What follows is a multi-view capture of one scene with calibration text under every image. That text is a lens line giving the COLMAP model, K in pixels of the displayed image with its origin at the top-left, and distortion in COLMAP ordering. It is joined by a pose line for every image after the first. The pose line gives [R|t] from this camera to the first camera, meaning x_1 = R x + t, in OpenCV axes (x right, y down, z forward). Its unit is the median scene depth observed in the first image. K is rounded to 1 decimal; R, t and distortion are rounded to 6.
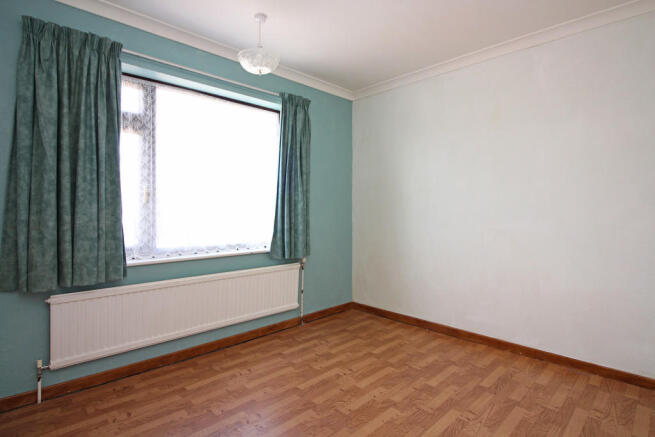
lens RADIAL K [[356.1, 0, 332.1], [0, 356.1, 207.9], [0, 0, 1]] dist [0.000406, -0.016615]
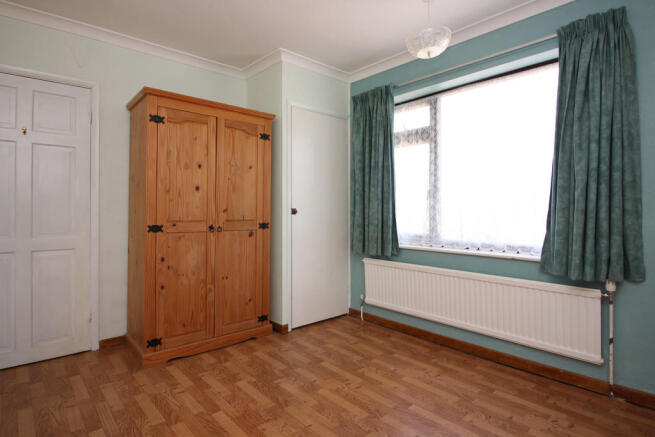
lens RADIAL K [[361.9, 0, 324.2], [0, 361.9, 204.7], [0, 0, 1]] dist [0.000521, -0.014033]
pose [[-0.099078, -0.012657, -0.994999, 0.742685], [0.013026, 0.999817, -0.014015, 0.016580], [0.994994, -0.014349, -0.098895, 0.796572]]
